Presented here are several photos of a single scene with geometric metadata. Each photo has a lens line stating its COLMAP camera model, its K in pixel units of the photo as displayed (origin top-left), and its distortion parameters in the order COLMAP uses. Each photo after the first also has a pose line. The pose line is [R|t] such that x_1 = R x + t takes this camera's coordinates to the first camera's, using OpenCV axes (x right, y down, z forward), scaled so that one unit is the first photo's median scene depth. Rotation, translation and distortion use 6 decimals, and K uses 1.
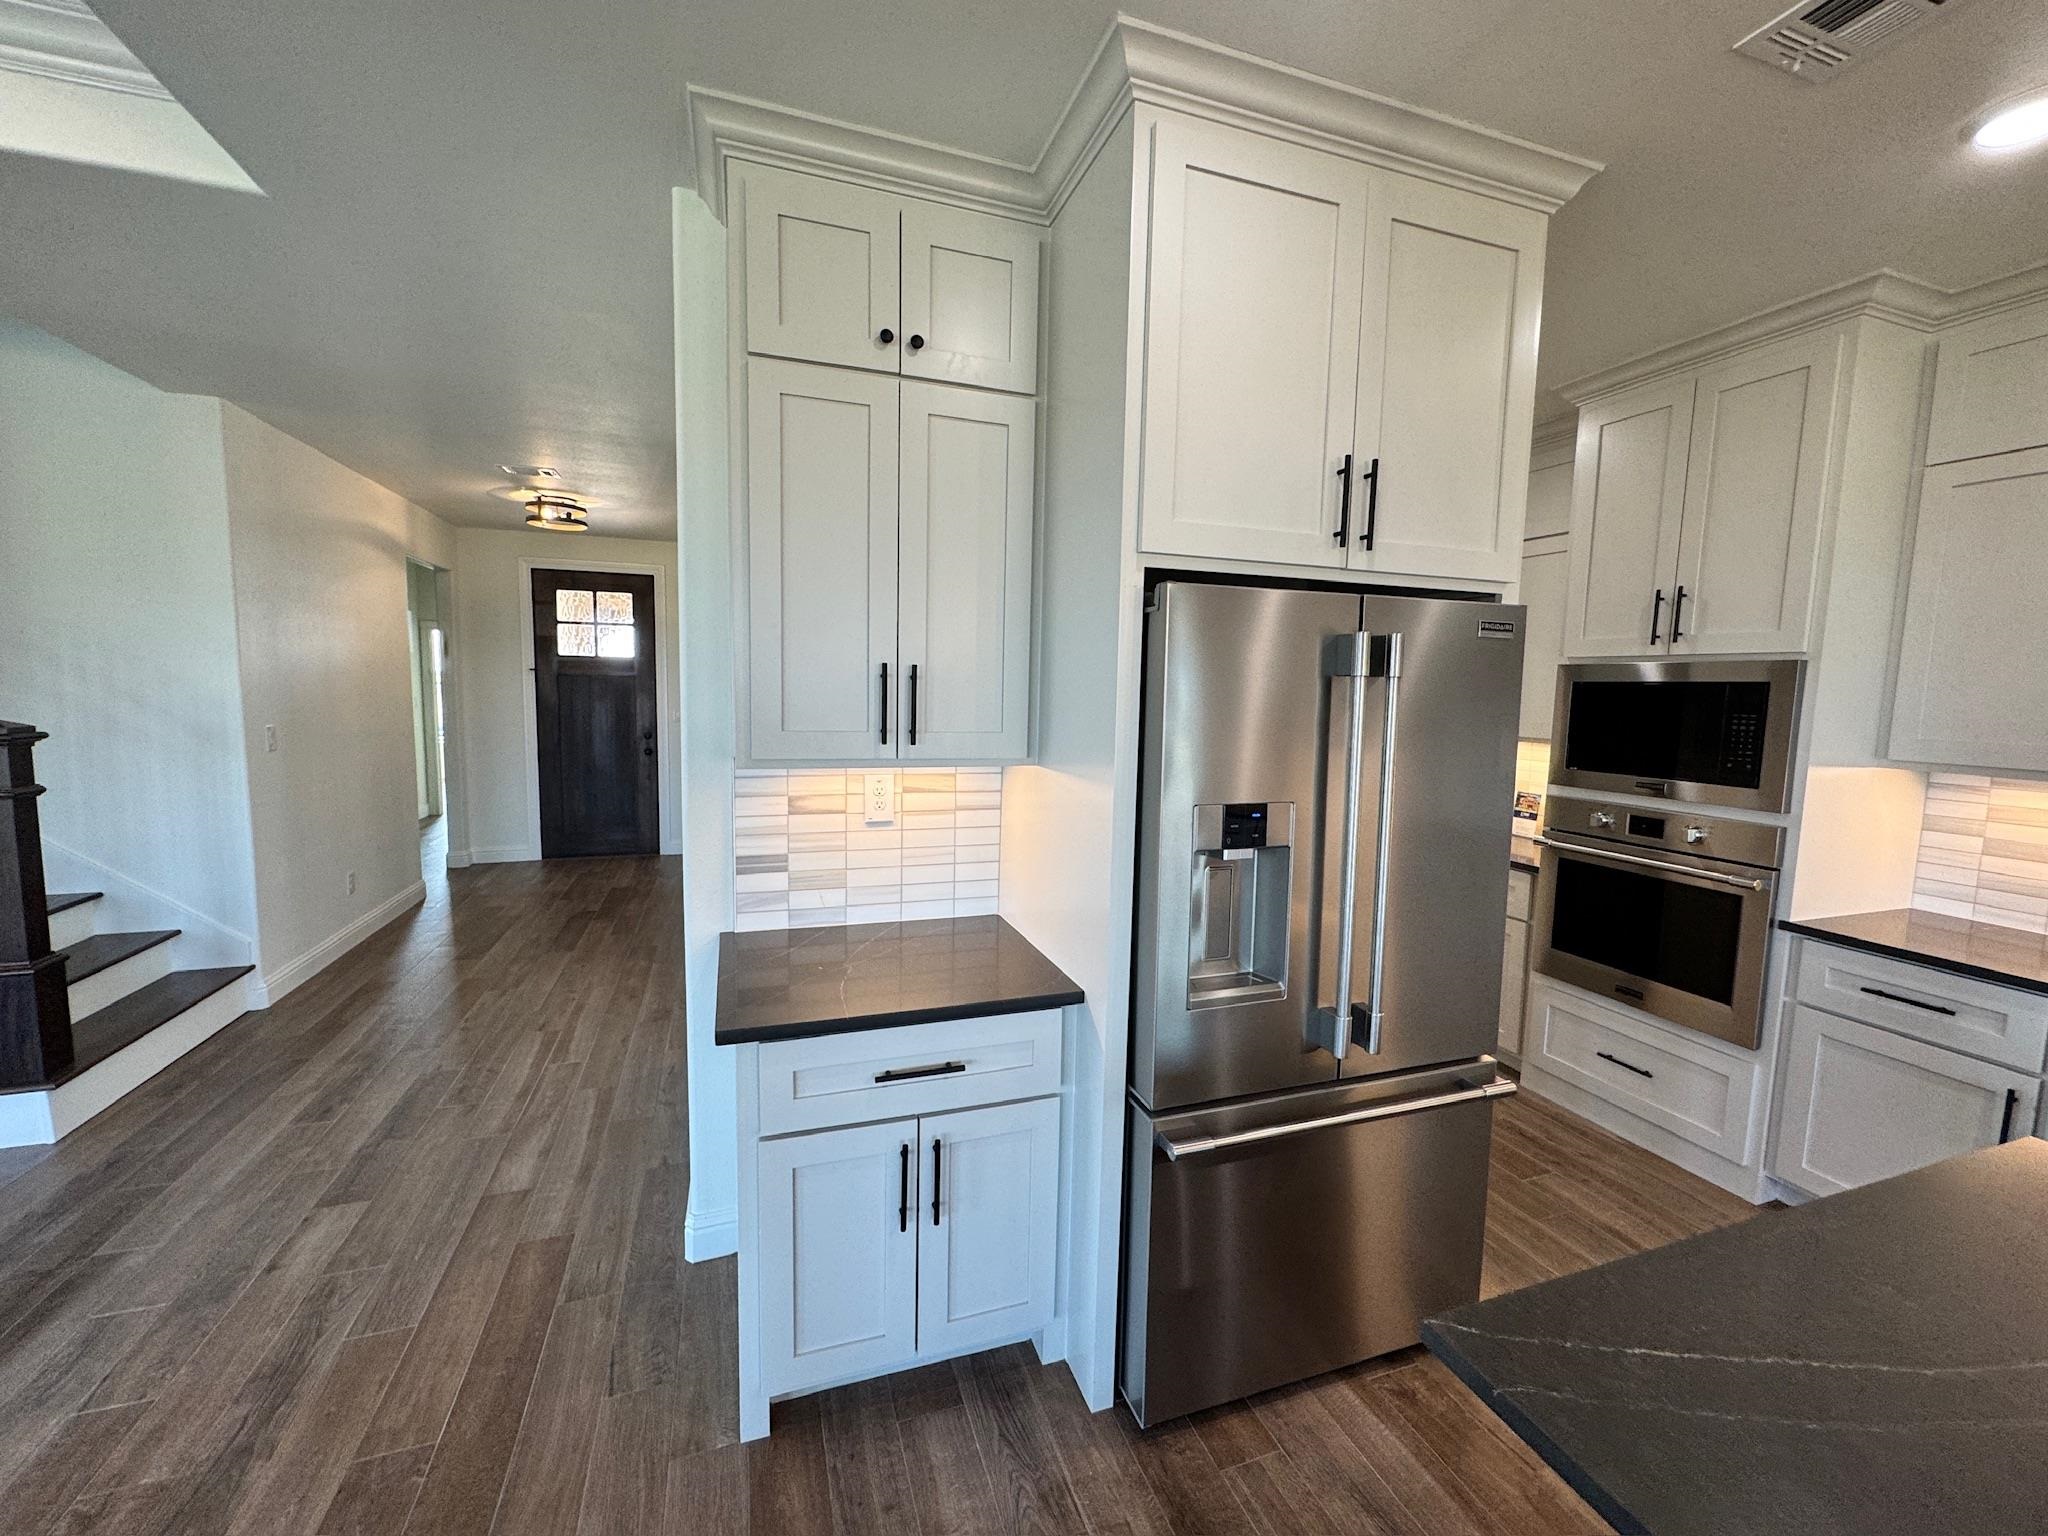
lens RADIAL K [[813.5, 0, 1028.6], [0, 813.5, 764.5], [0, 0, 1]] dist [-0.005069, 0.000228]
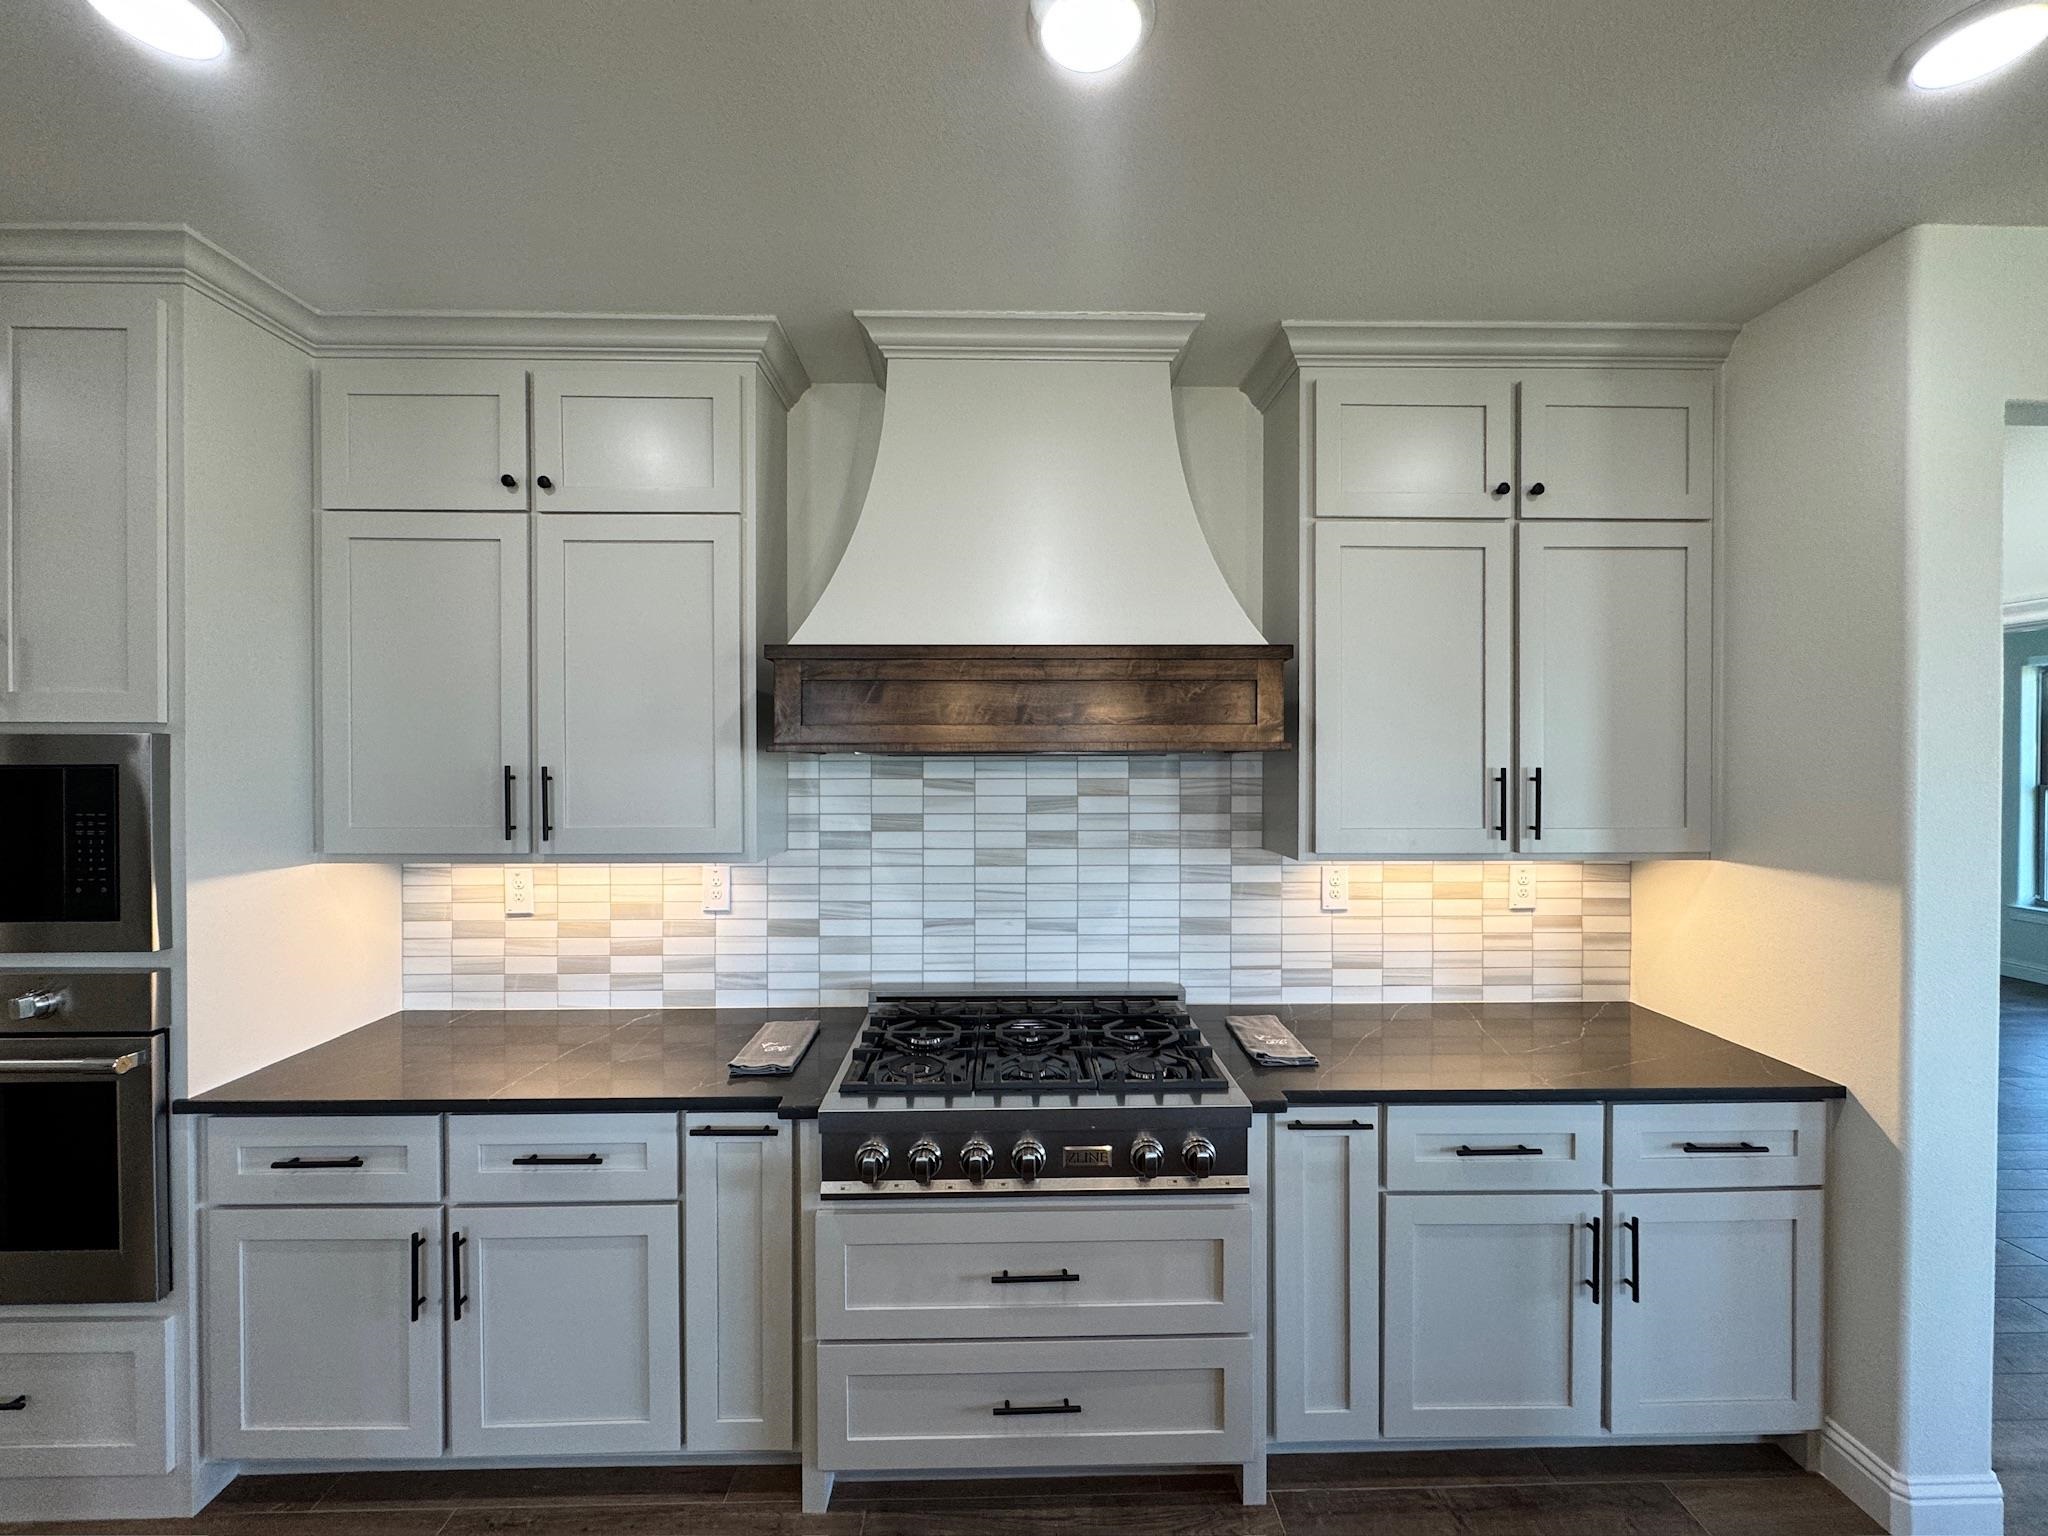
lens RADIAL K [[813.5, 0, 1028.6], [0, 813.5, 764.5], [0, 0, 1]] dist [-0.005069, 0.000228]
pose [[0.299581, -0.031930, 0.953536, 0.547030], [0.102042, 0.994779, 0.001252, -0.026832], [-0.948598, 0.096926, 0.301276, 0.062235]]
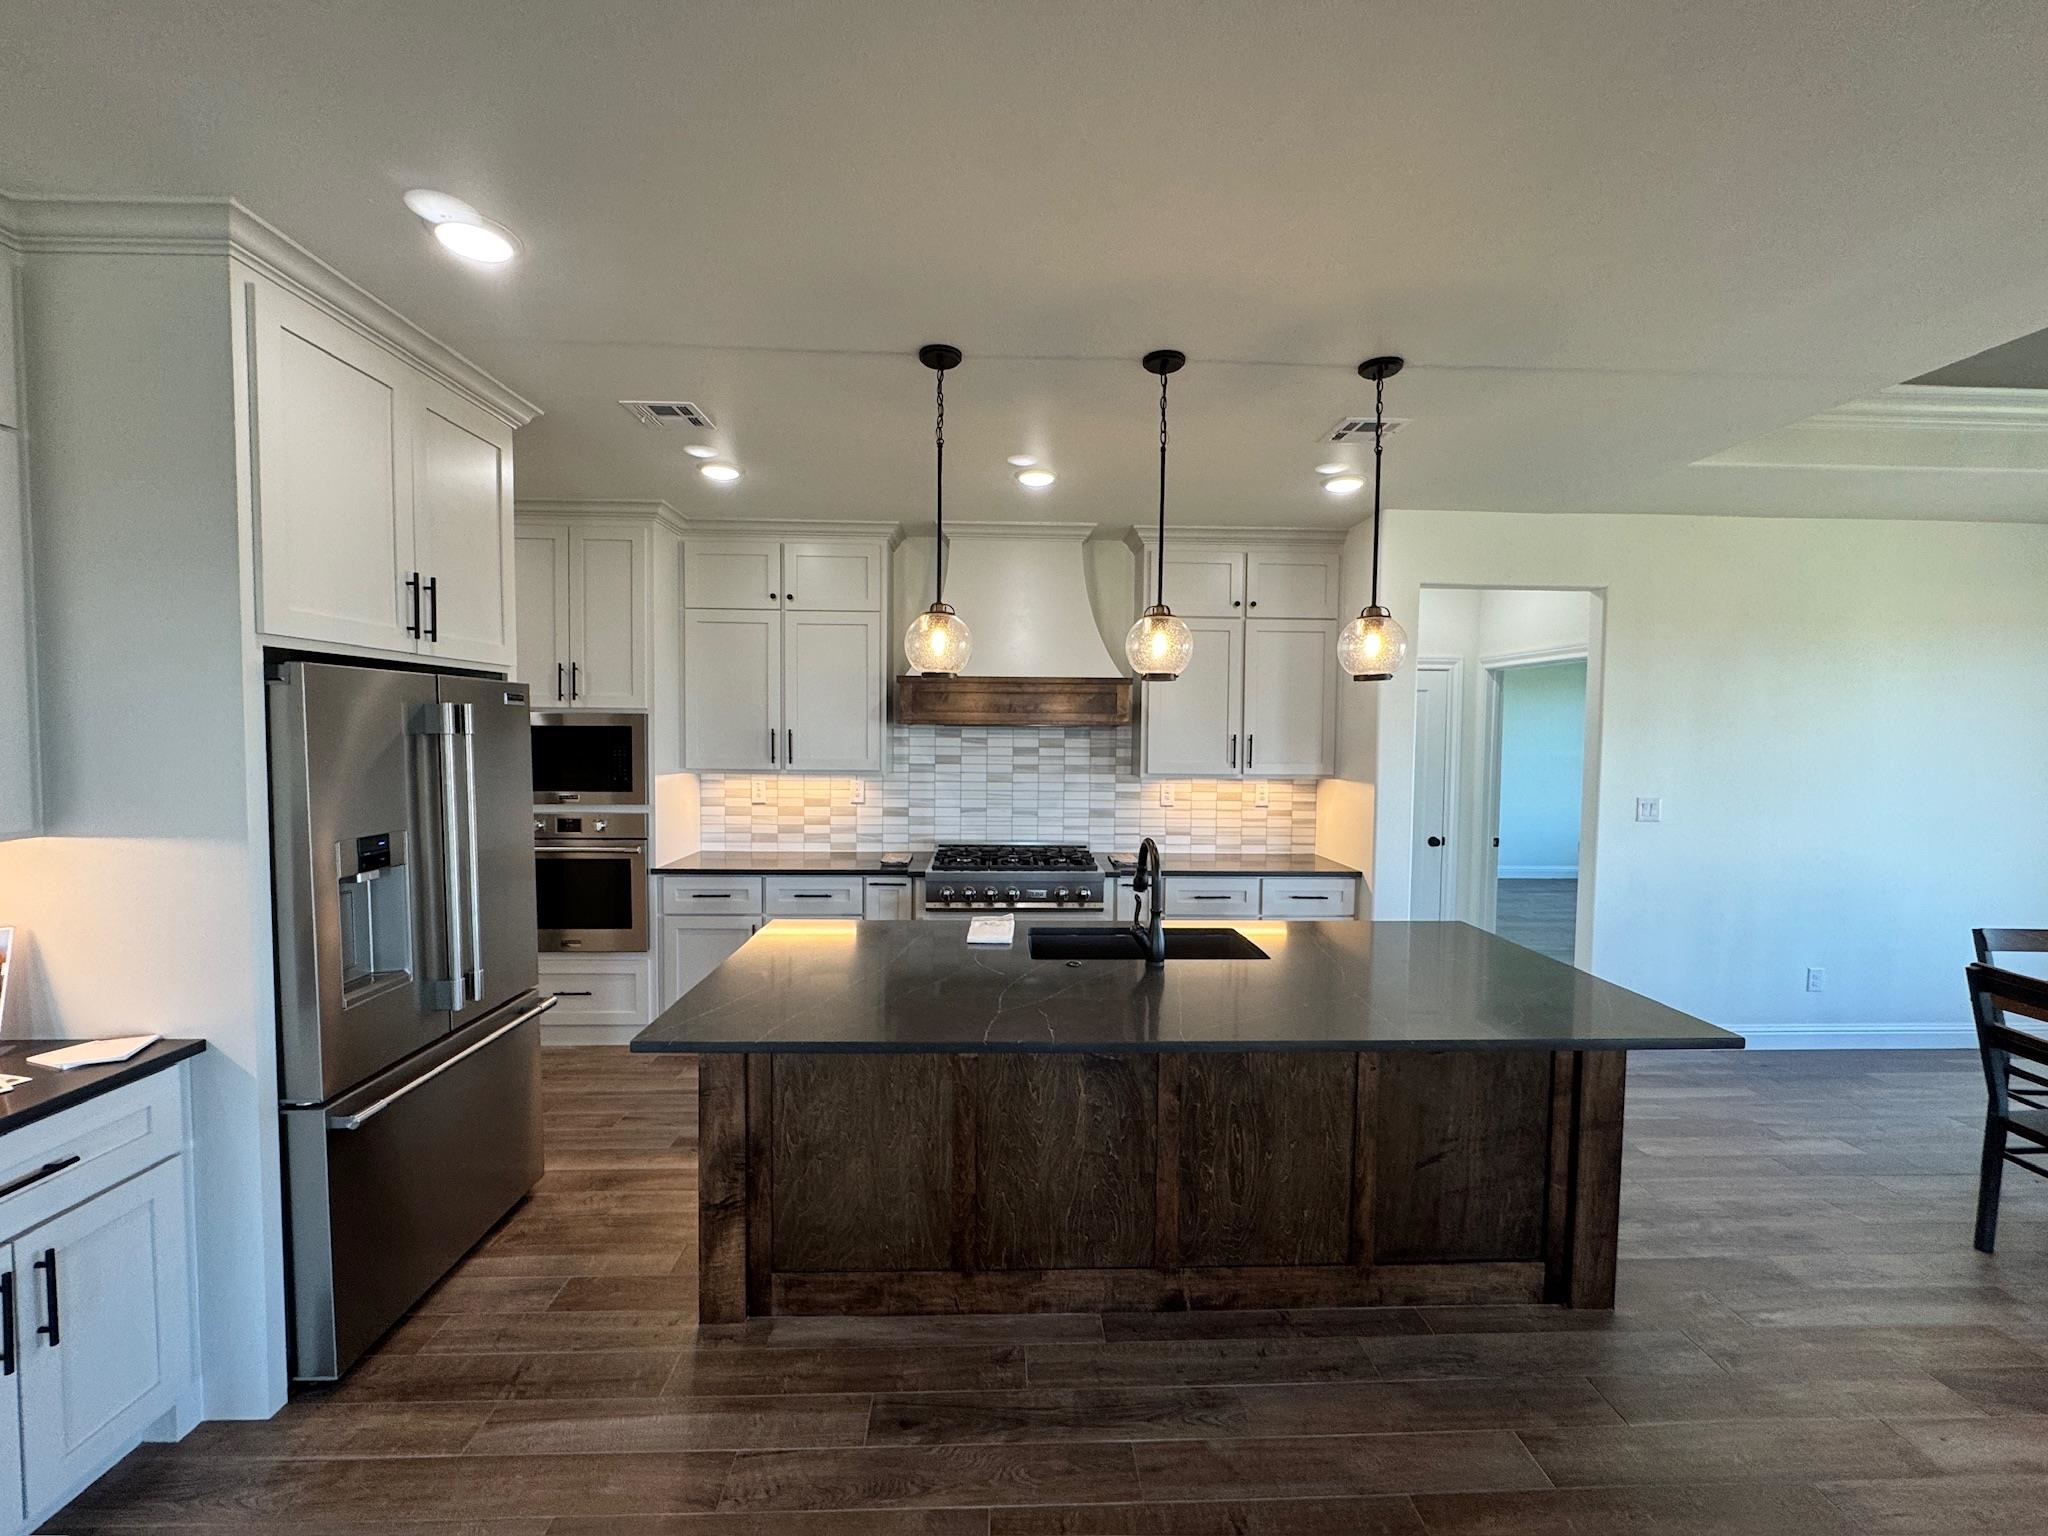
lens RADIAL K [[813.5, 0, 1028.6], [0, 813.5, 764.5], [0, 0, 1]] dist [-0.005069, 0.000228]
pose [[0.288056, -0.060032, 0.955730, -0.483181], [0.091726, 0.995174, 0.034864, -0.009068], [-0.953210, 0.077622, 0.292172, -0.273441]]
